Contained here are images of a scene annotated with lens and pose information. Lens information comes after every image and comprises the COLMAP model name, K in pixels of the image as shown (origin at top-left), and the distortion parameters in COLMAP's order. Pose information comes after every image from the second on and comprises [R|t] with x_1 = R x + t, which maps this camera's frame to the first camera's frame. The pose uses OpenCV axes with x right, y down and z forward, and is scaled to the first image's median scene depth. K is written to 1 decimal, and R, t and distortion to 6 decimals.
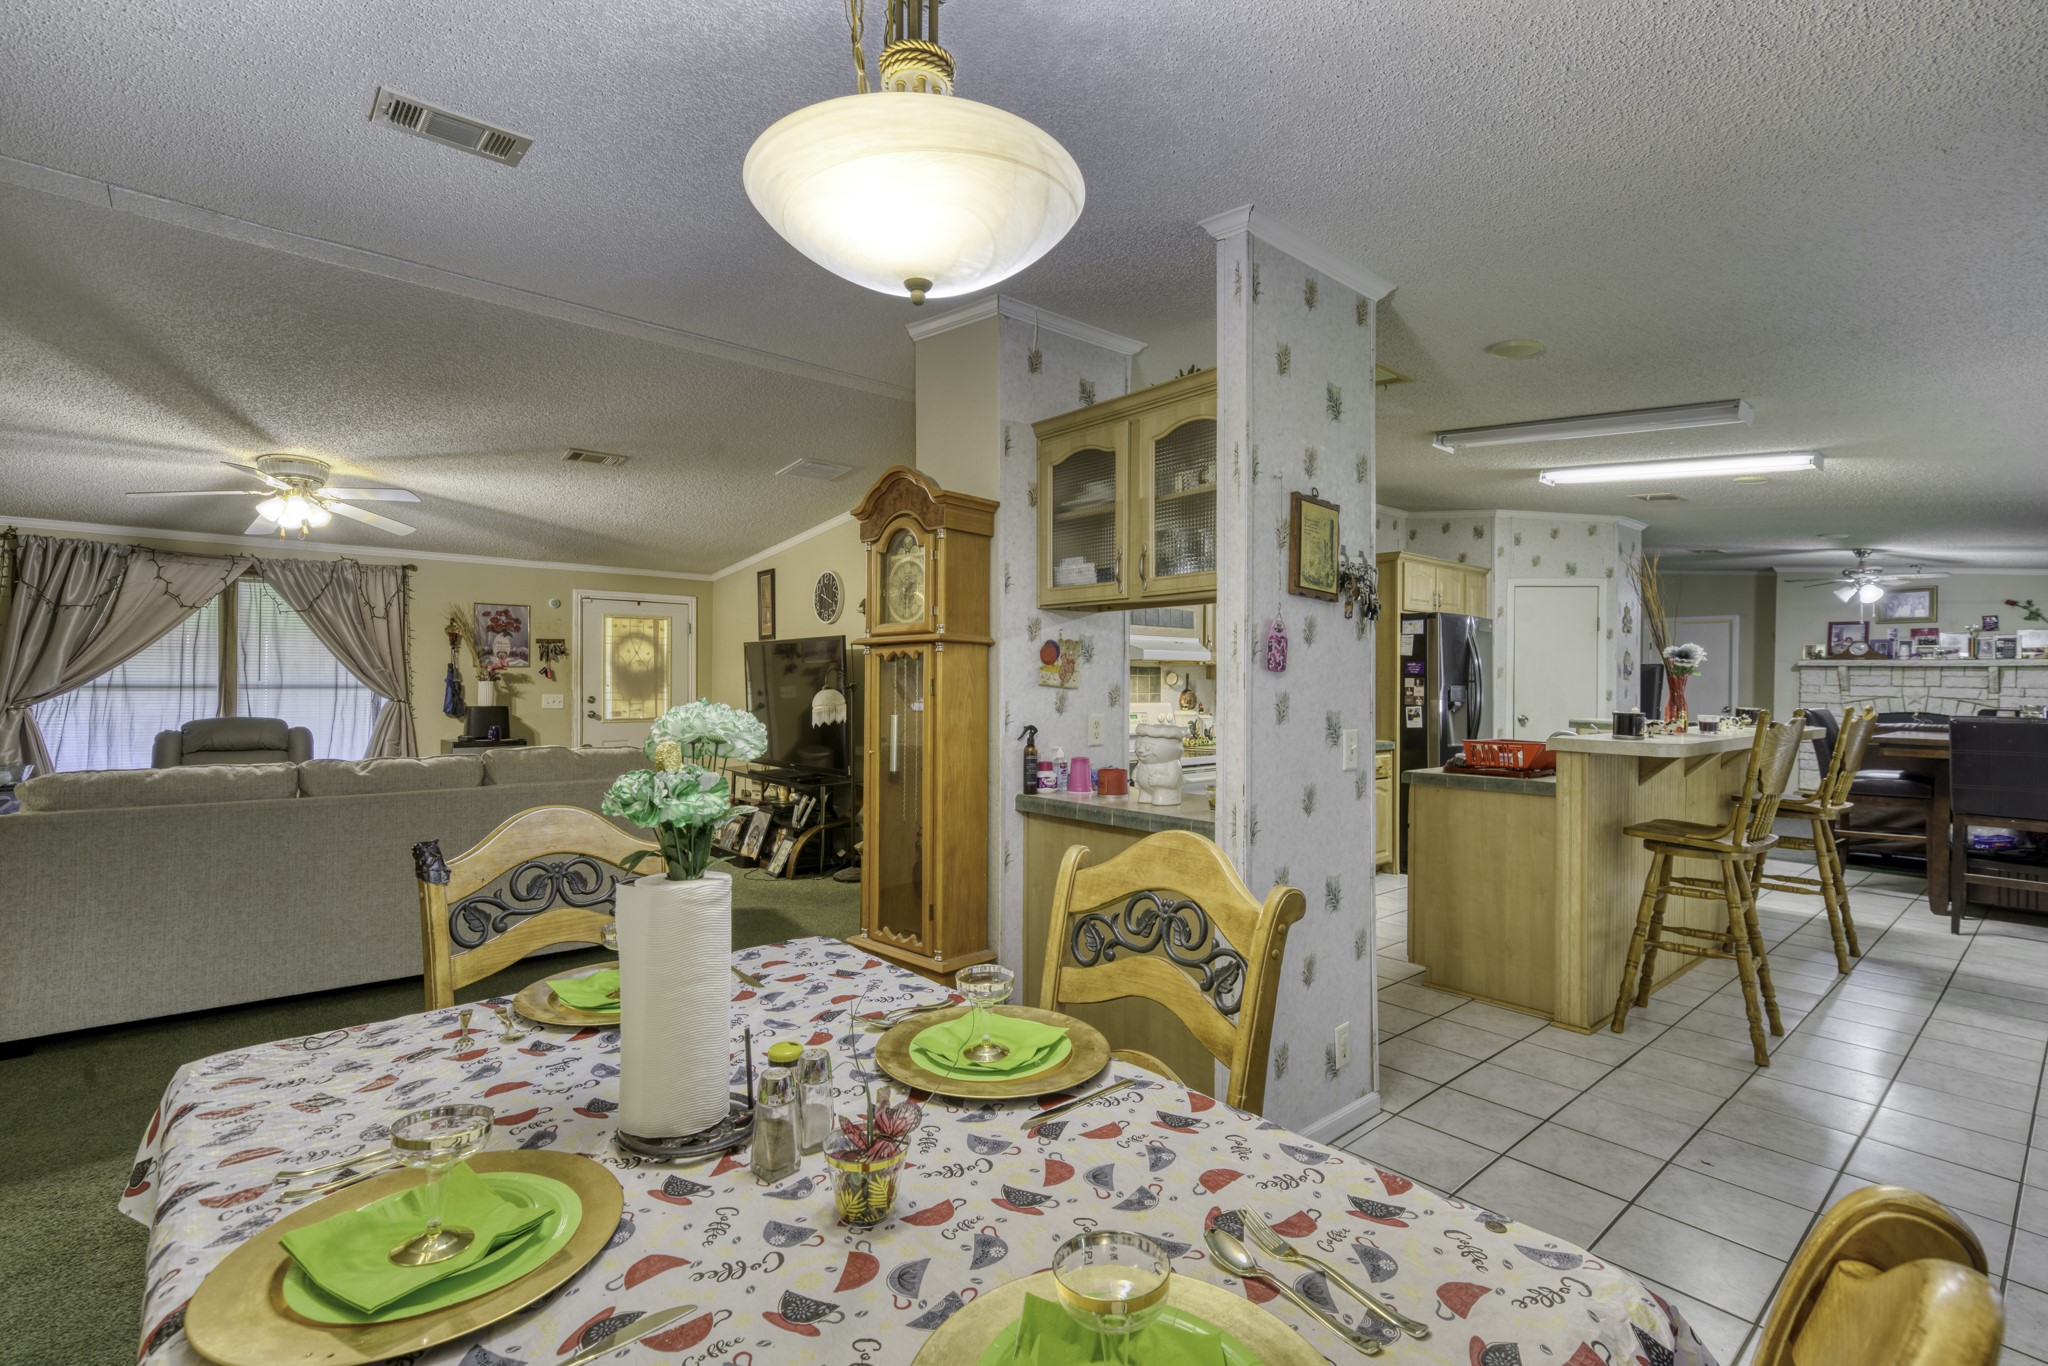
lens RADIAL K [[937.7, 0, 1025.4], [0, 937.7, 686.5], [0, 0, 1]] dist [0.000389, 0.000015]
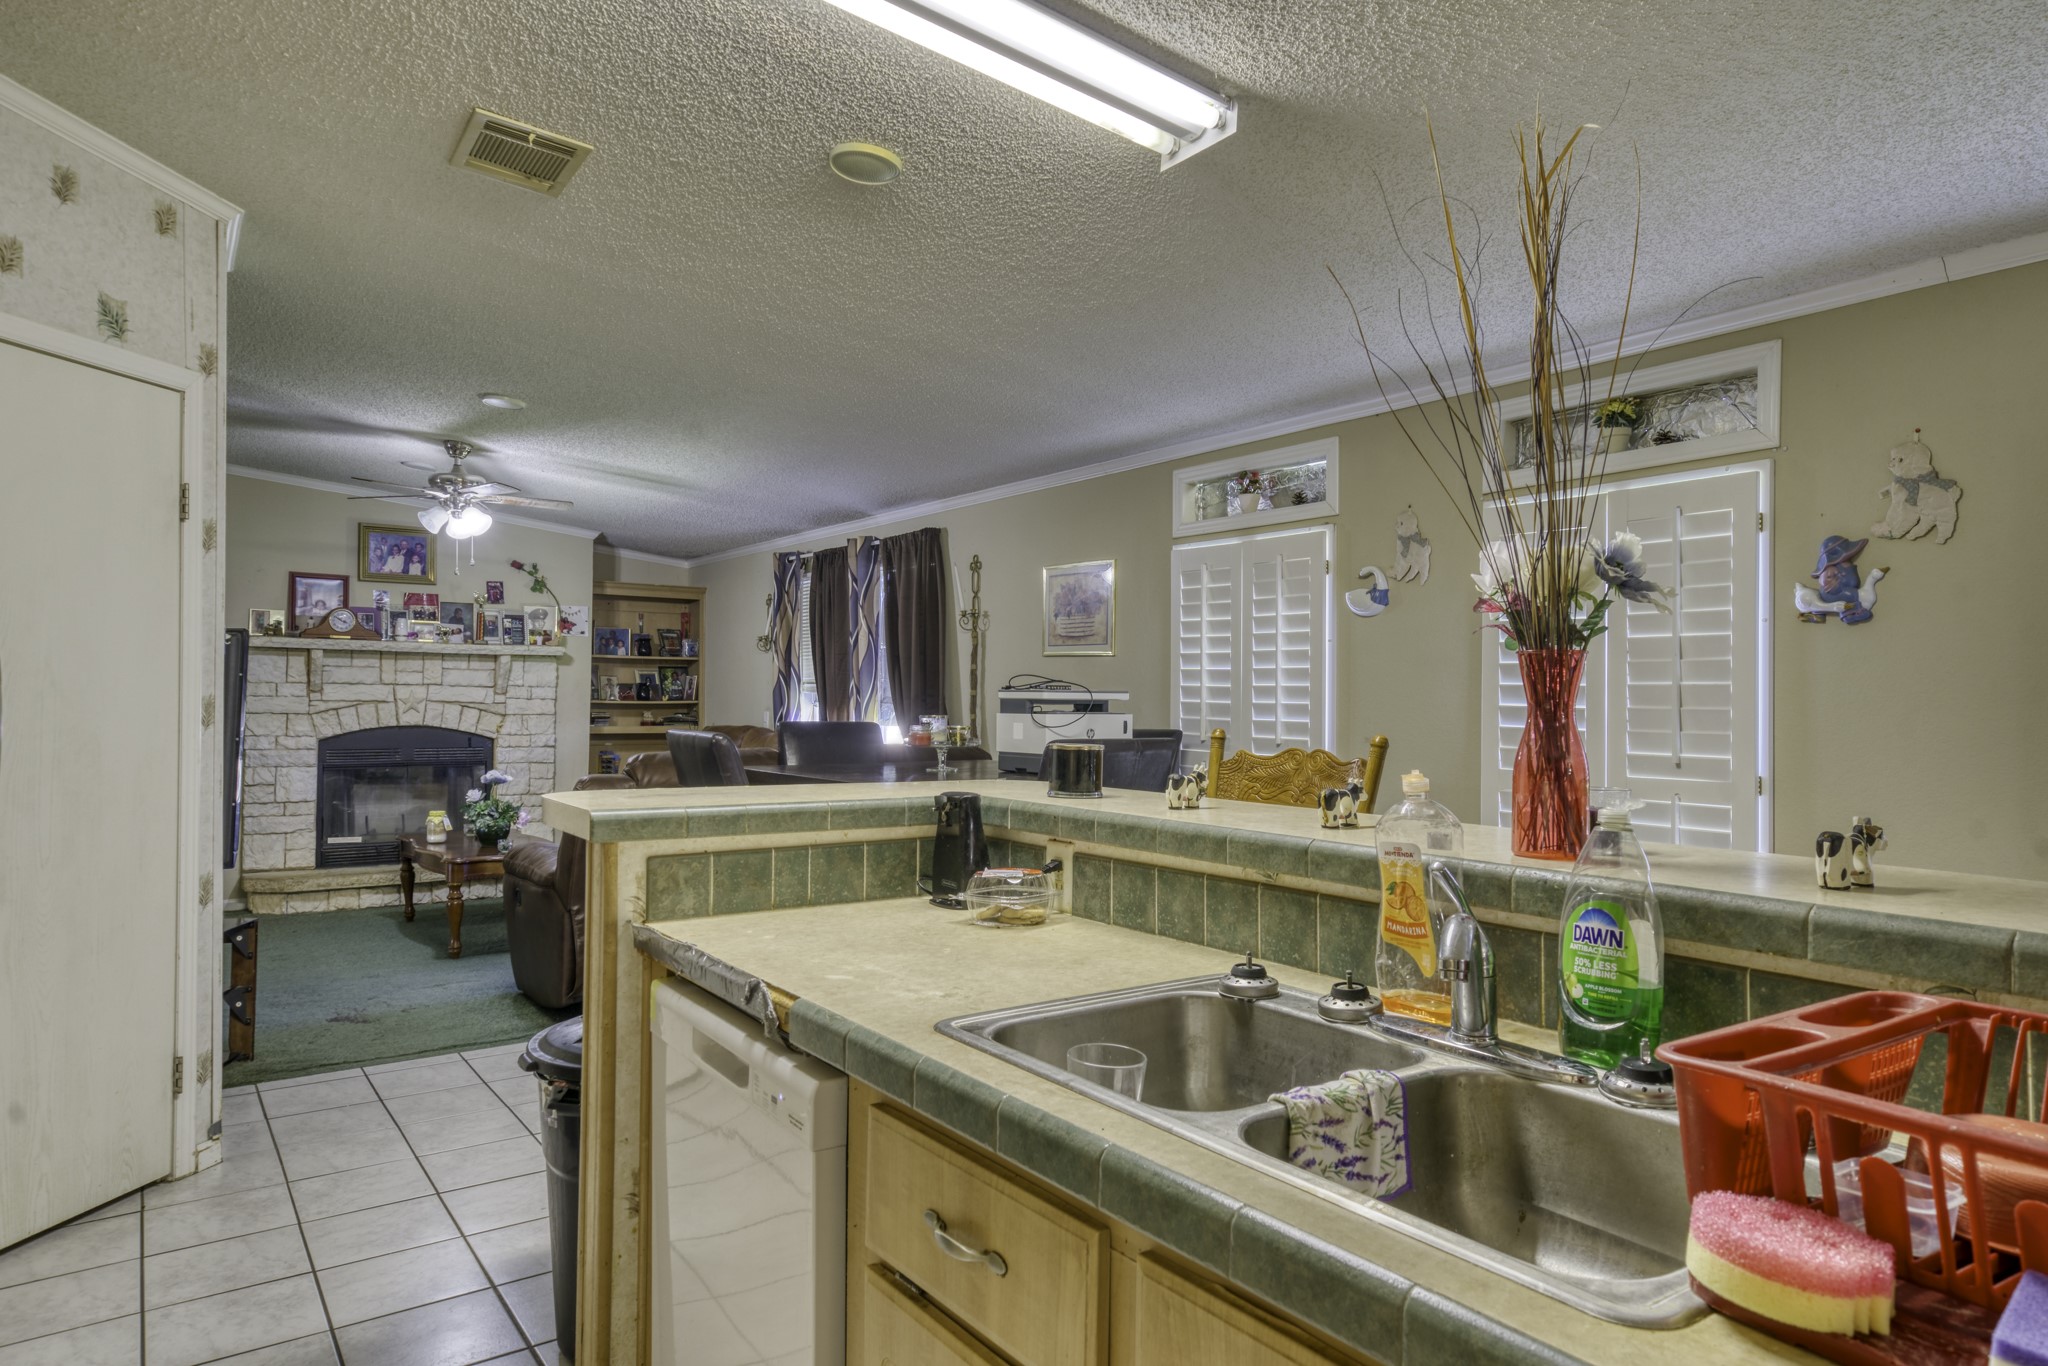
lens RADIAL K [[1232.5, 0, 1025.0], [0, 1232.5, 679.0], [0, 0, 1]] dist [0.001048, -0.000010]
pose [[0.080997, -0.000229, 0.996714, 0.157496], [-0.003549, 0.999994, 0.000518, -0.005594], [-0.996708, -0.003579, 0.080996, 0.524522]]
